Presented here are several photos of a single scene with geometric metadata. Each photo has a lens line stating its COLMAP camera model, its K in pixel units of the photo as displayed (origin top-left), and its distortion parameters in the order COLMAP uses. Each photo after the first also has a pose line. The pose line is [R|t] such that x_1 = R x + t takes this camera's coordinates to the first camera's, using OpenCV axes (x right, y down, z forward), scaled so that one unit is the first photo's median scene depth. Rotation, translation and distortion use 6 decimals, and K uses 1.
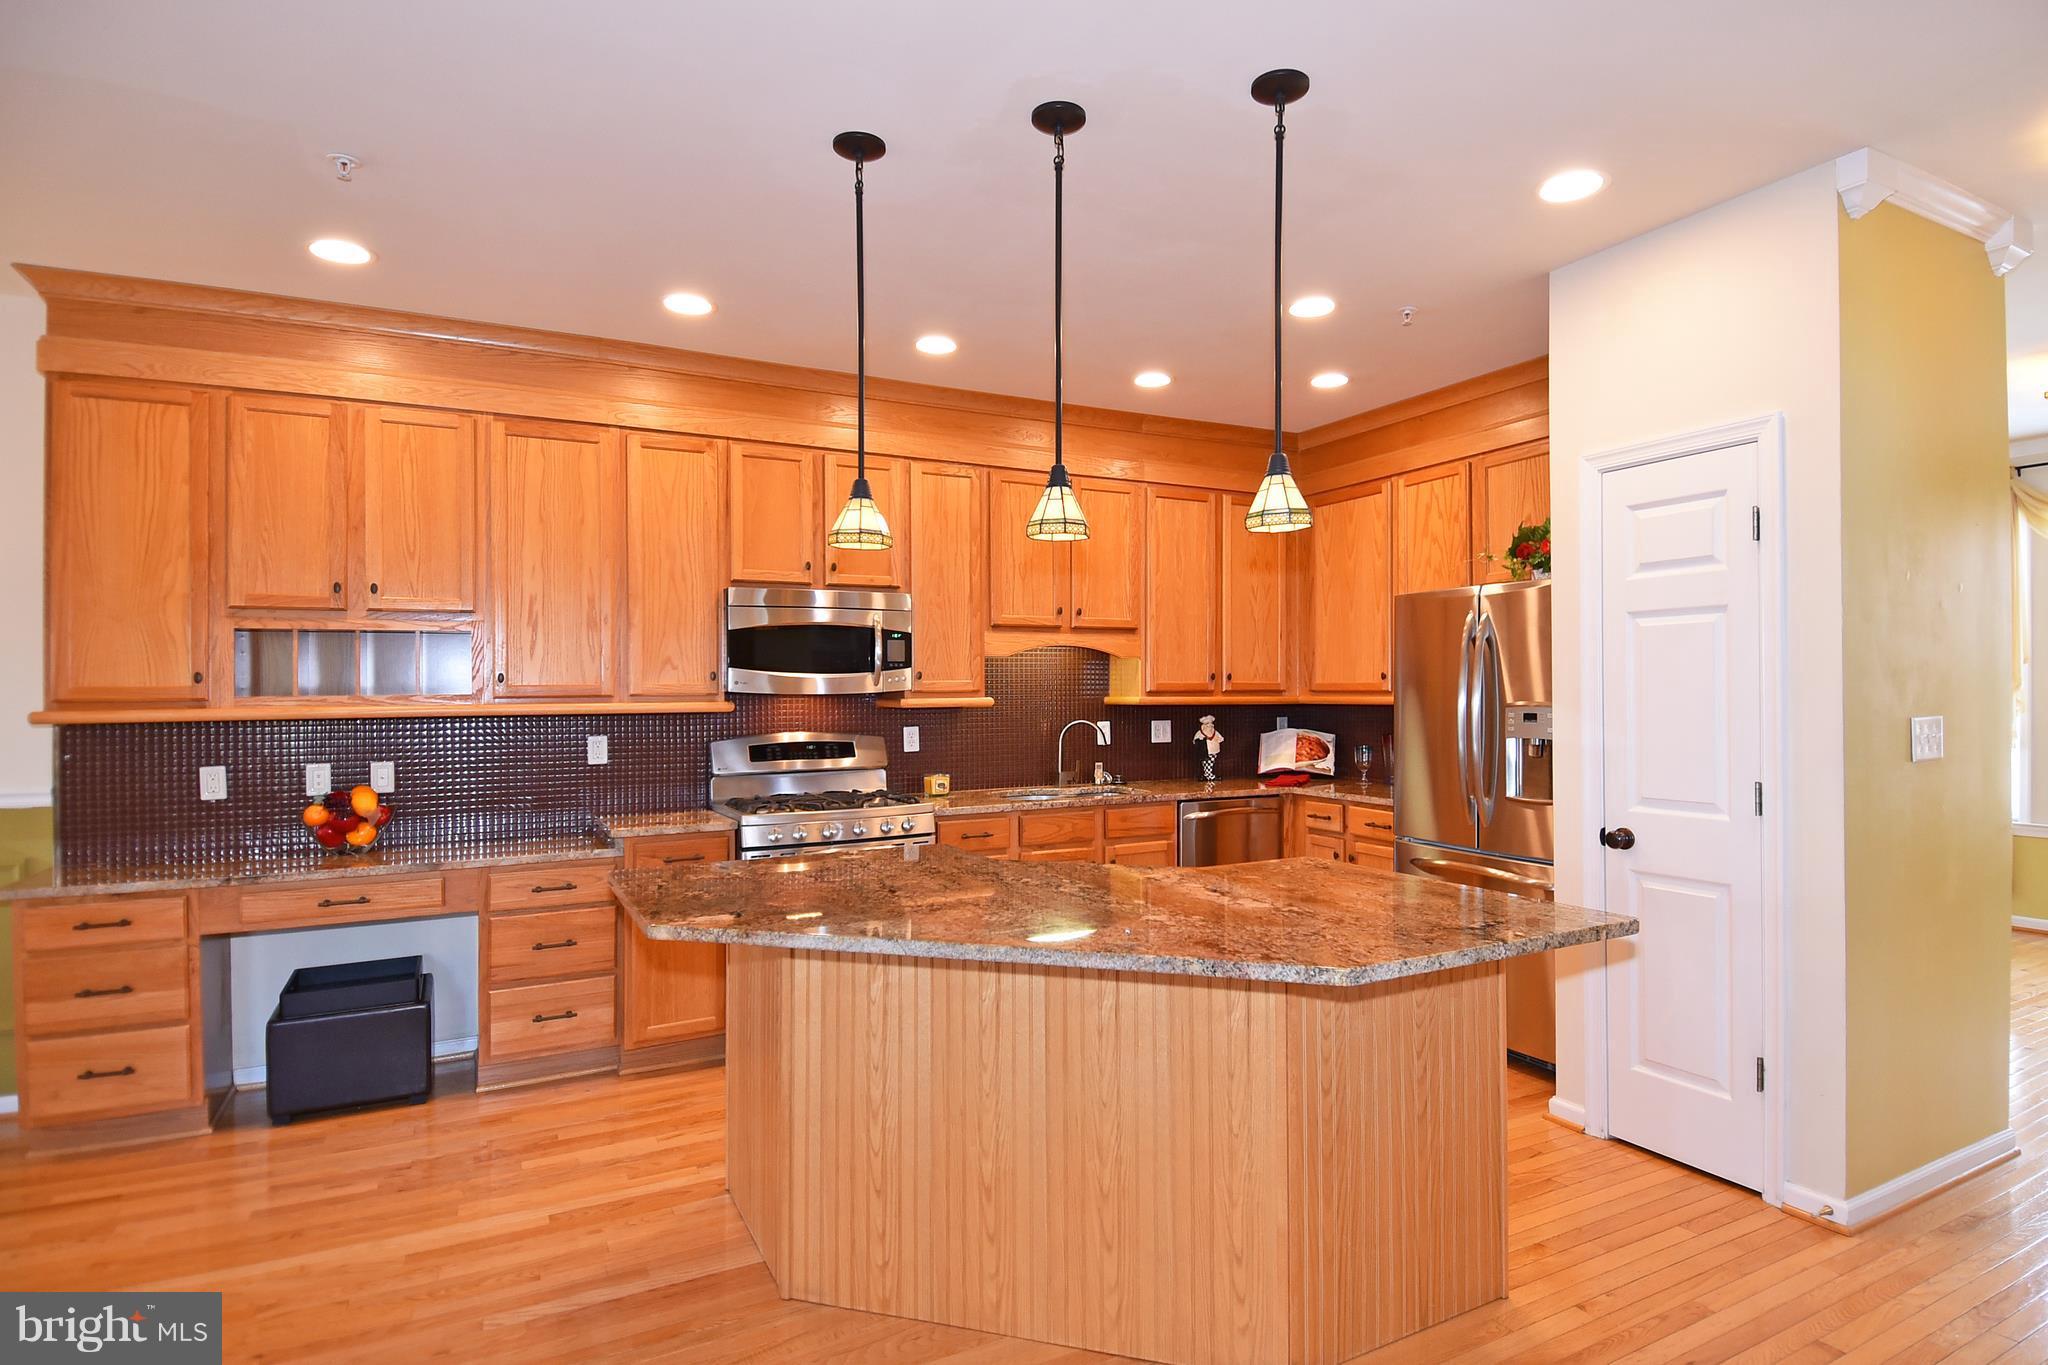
lens RADIAL K [[1069.8, 0, 1025.9], [0, 1069.8, 699.8], [0, 0, 1]] dist [0.044566, -0.049536]
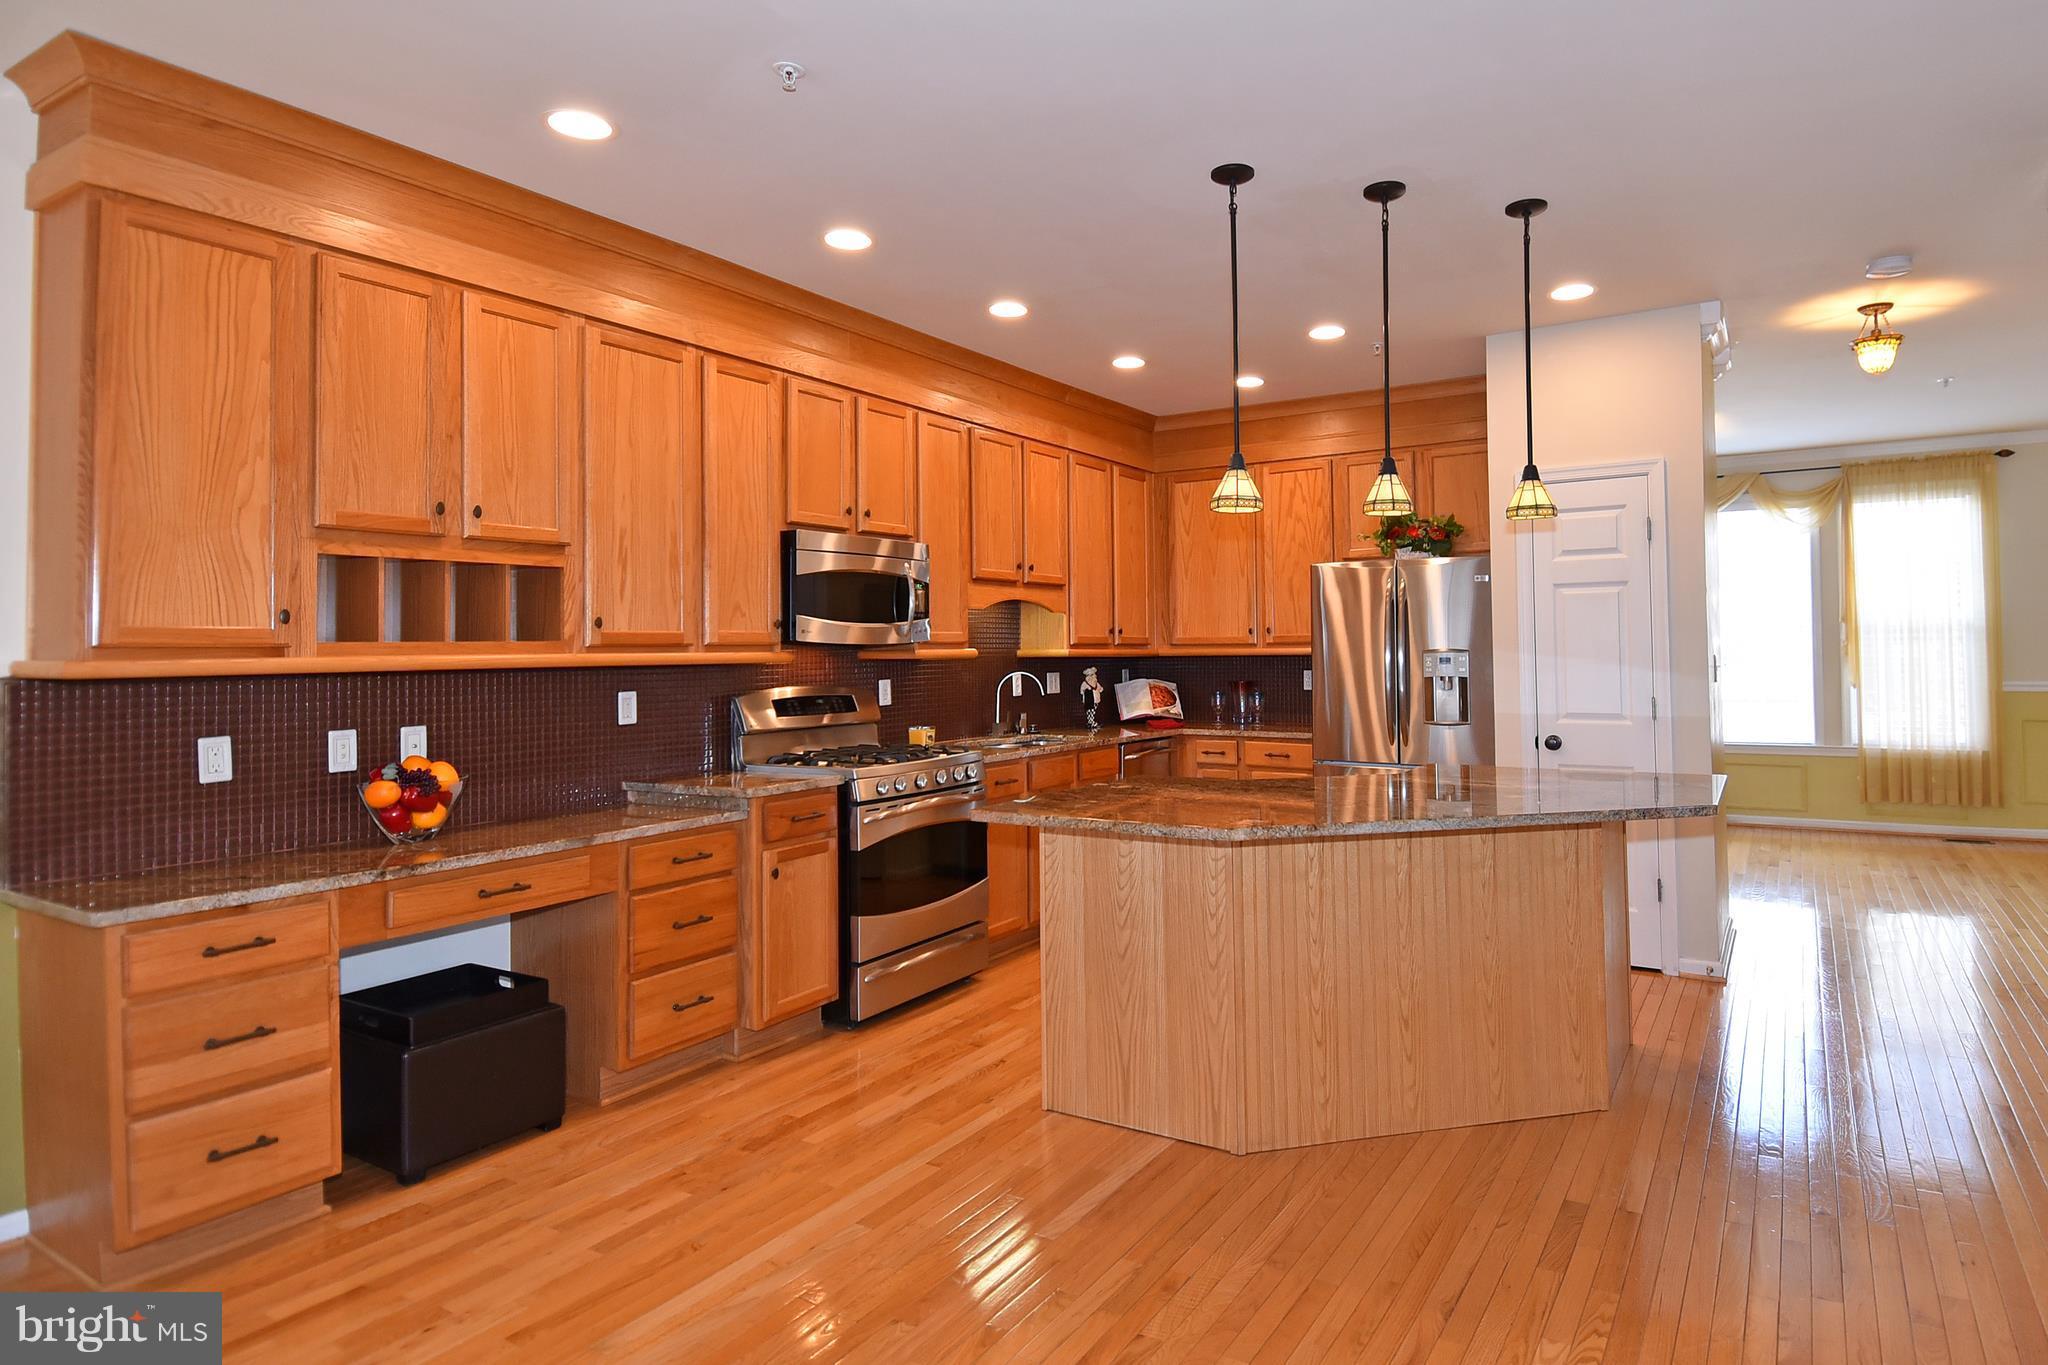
lens RADIAL K [[1163.6, 0, 1085.6], [0, 1163.6, 634.9], [0, 0, 1]] dist [0.051835, -0.056556]
pose [[0.855553, 0.005661, 0.517685, -0.651505], [0.008678, 0.999643, -0.025273, 0.016892], [-0.517643, 0.026114, 0.855198, -0.003515]]
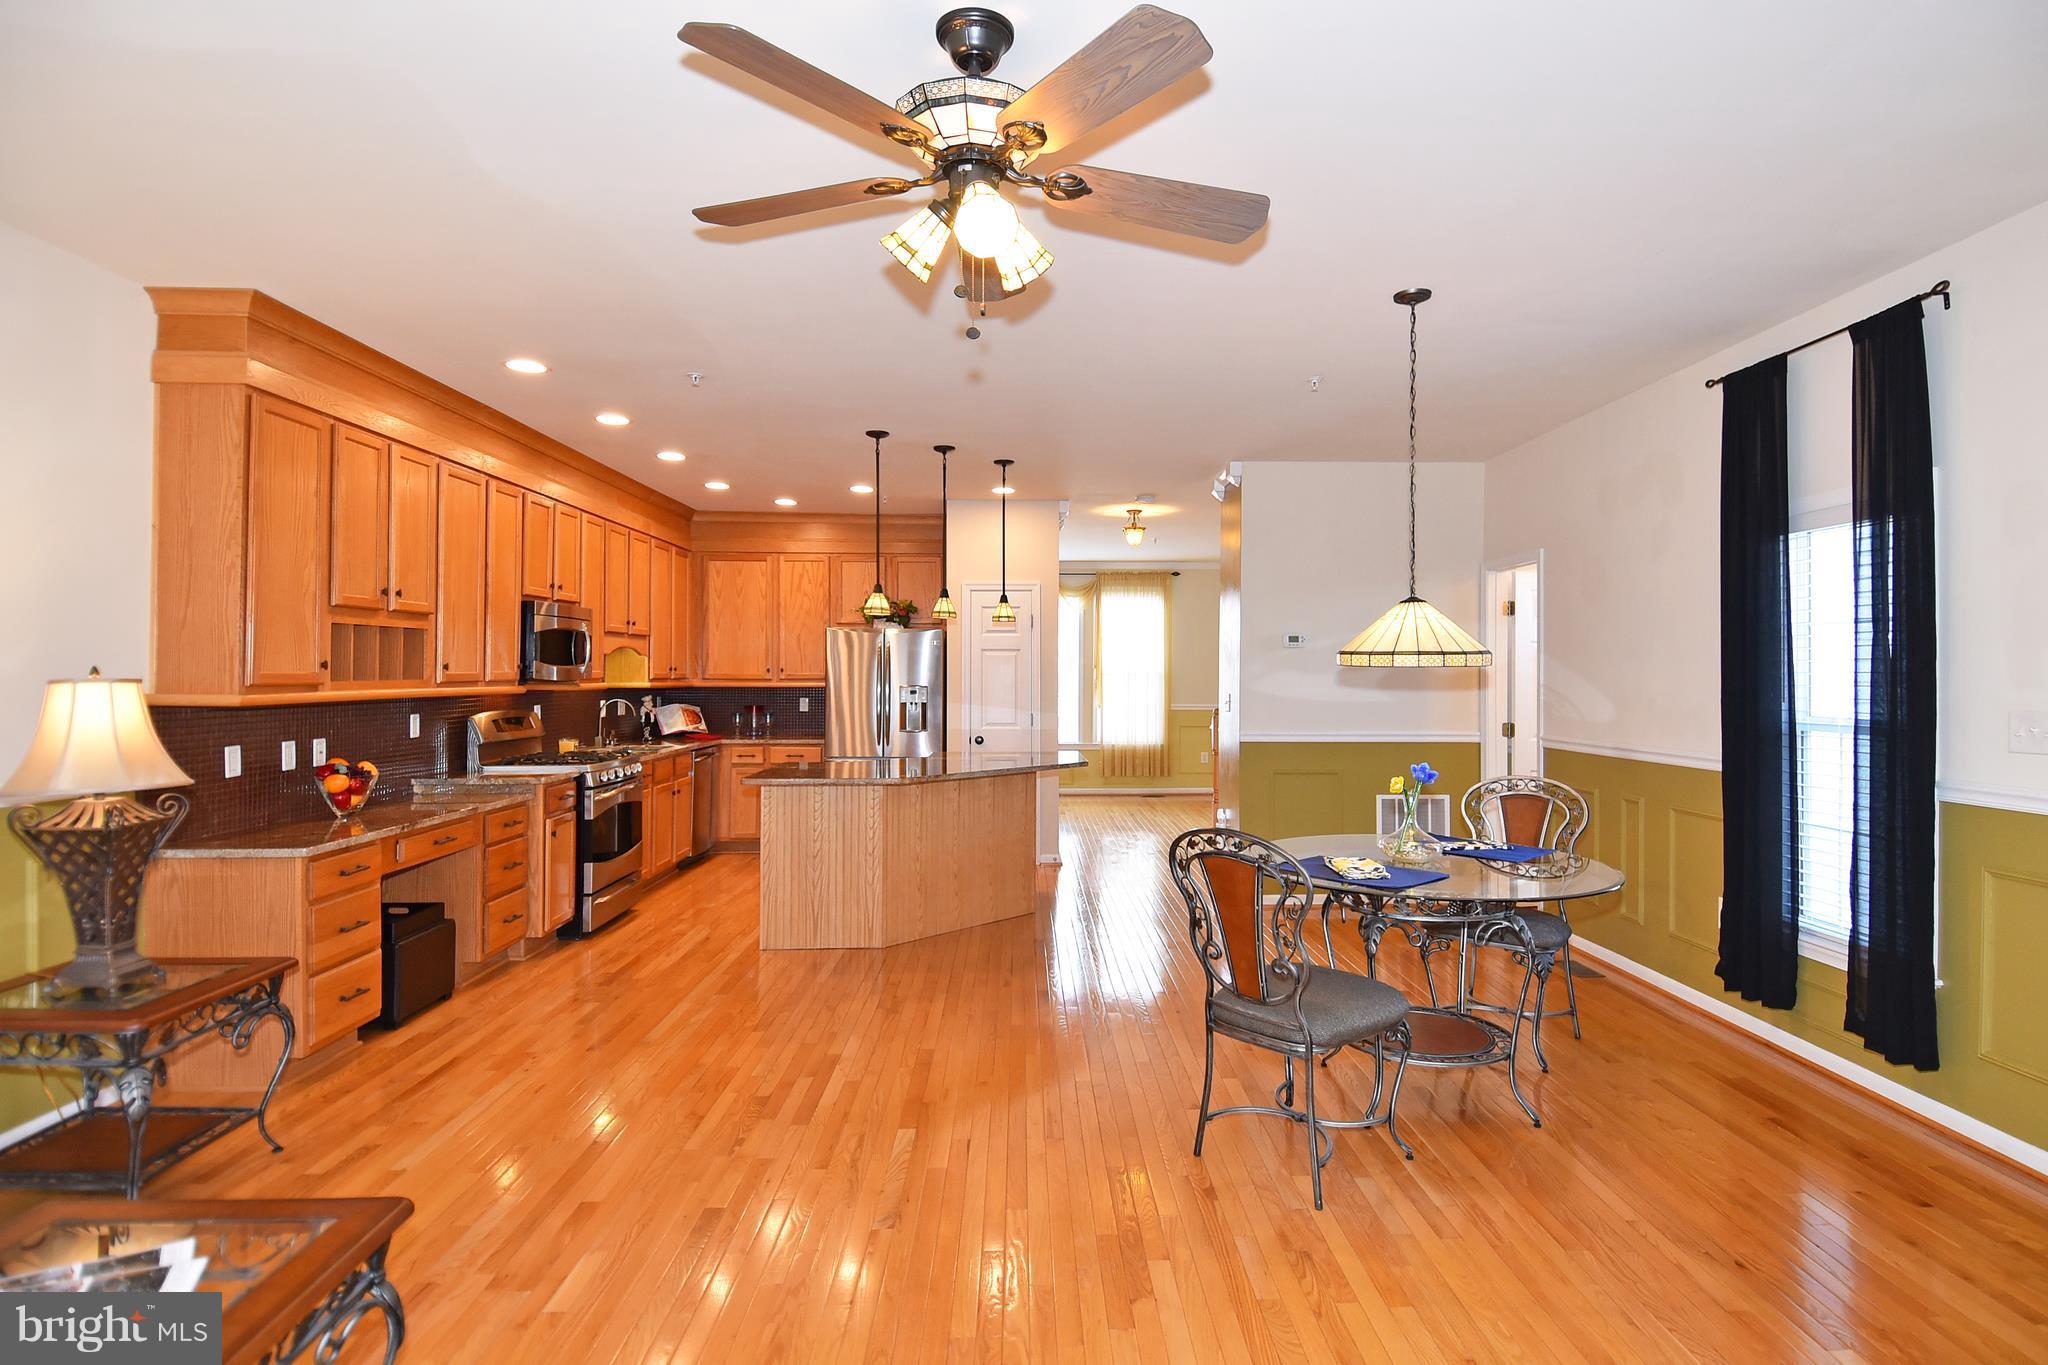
lens RADIAL K [[1102.2, 0, 1052.4], [0, 1102.2, 659.4], [0, 0, 1]] dist [0.044883, -0.048627]
pose [[0.439682, 0.020559, 0.897918, -1.372585], [0.001554, 0.999719, -0.023650, 0.003169], [-0.898152, 0.011794, 0.439526, -0.216328]]
